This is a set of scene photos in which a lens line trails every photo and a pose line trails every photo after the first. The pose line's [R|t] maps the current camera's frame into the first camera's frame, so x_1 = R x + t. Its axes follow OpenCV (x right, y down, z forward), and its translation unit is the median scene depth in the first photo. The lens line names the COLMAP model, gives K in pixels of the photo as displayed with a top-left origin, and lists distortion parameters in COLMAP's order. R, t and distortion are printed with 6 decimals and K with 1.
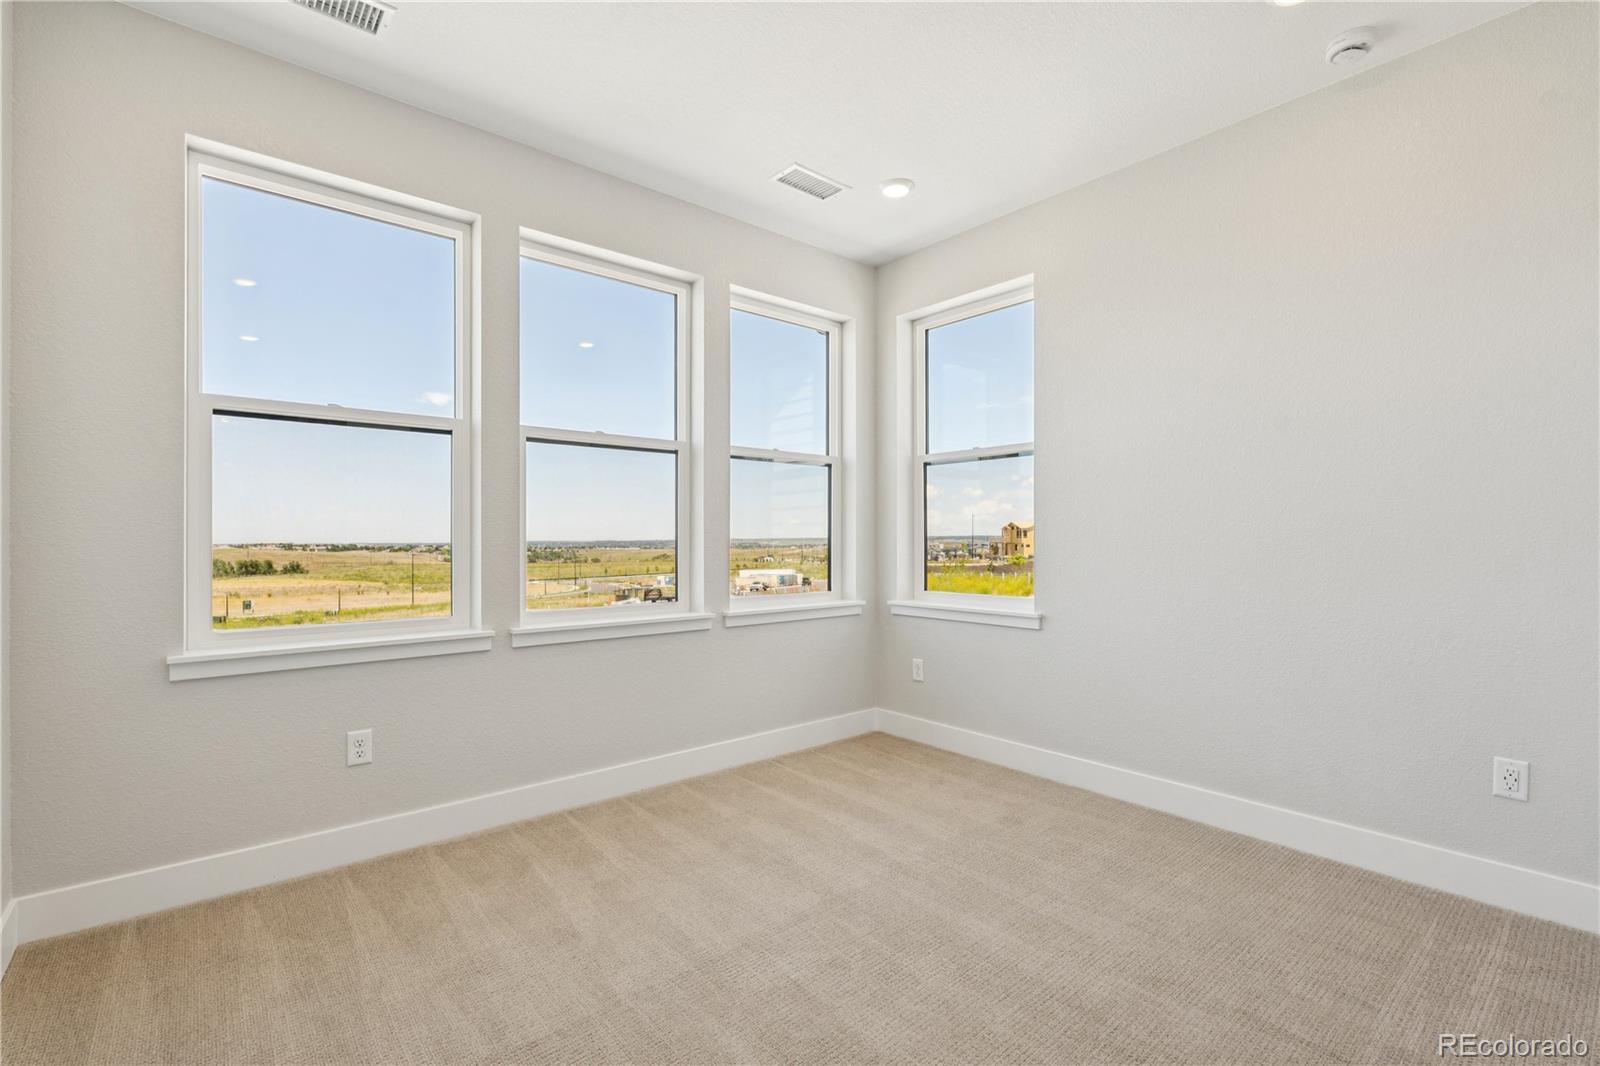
lens RADIAL K [[719.0, 0, 800.0], [0, 719.0, 533.0], [0, 0, 1]] dist [-0.000739, -0.000918]
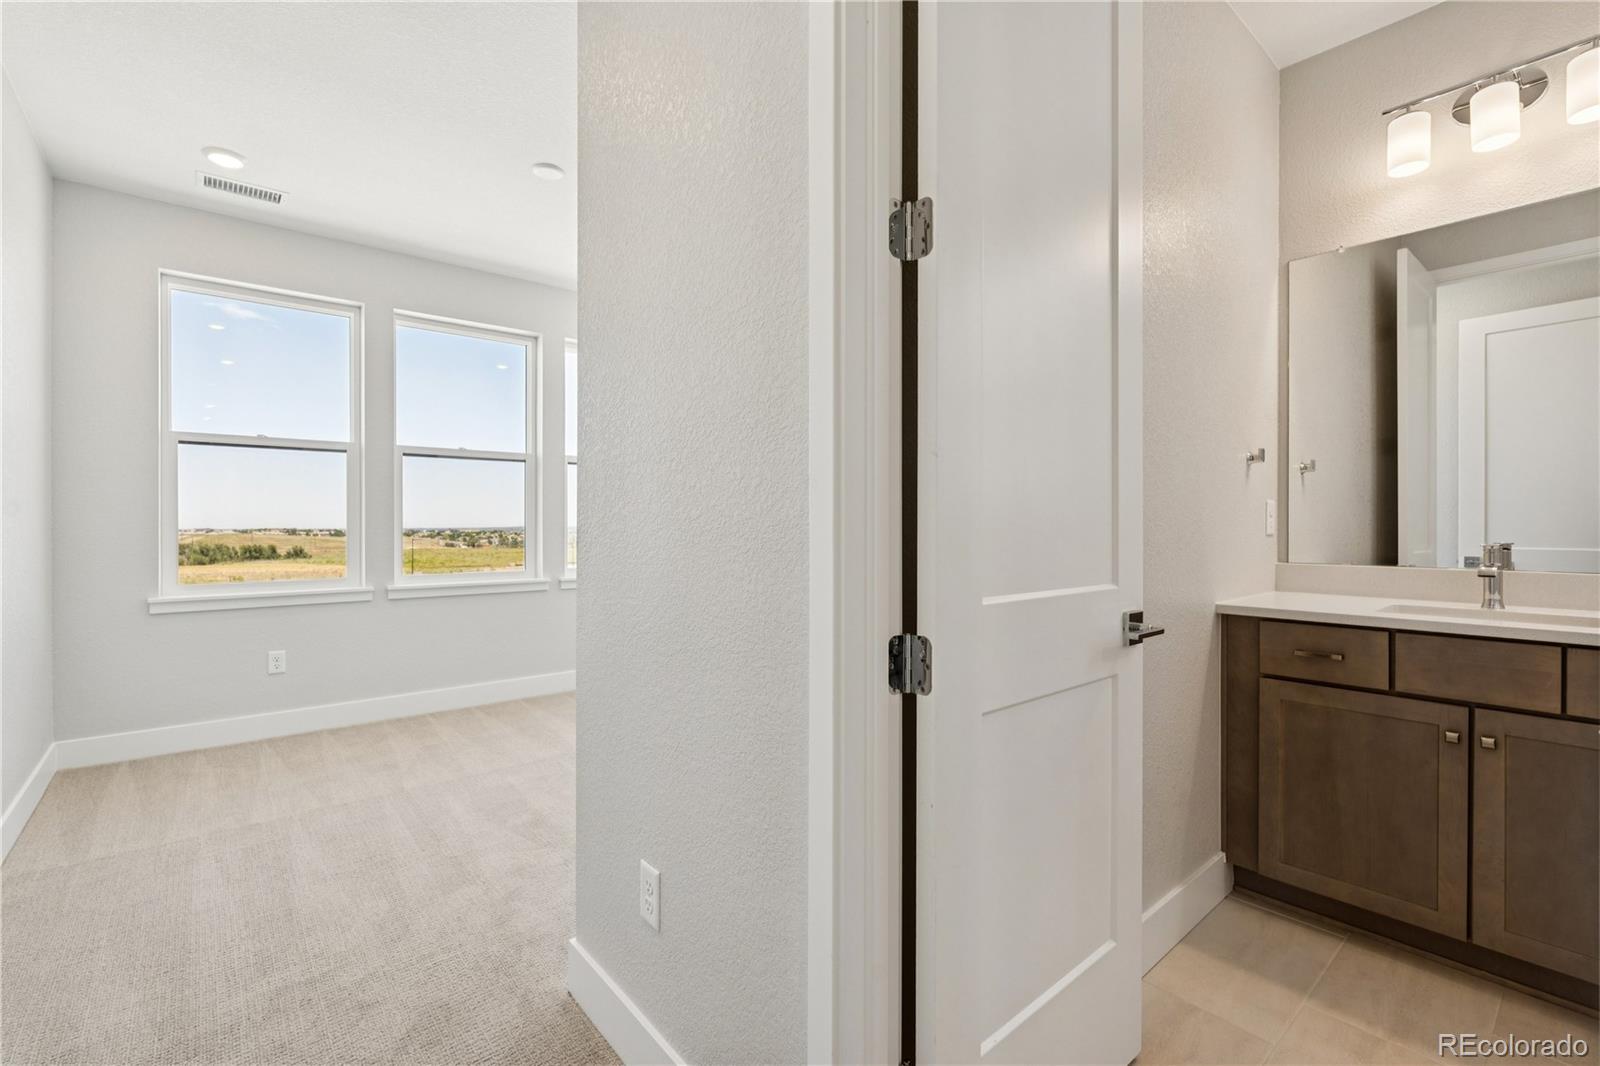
lens RADIAL K [[715.9, 0, 799.6], [0, 715.9, 523.3], [0, 0, 1]] dist [-0.003519, -0.000479]
pose [[0.999996, 0.002074, -0.001978, 0.459080], [-0.002063, 0.999981, 0.005772, -0.004769], [0.001990, -0.005768, 0.999981, -0.468716]]
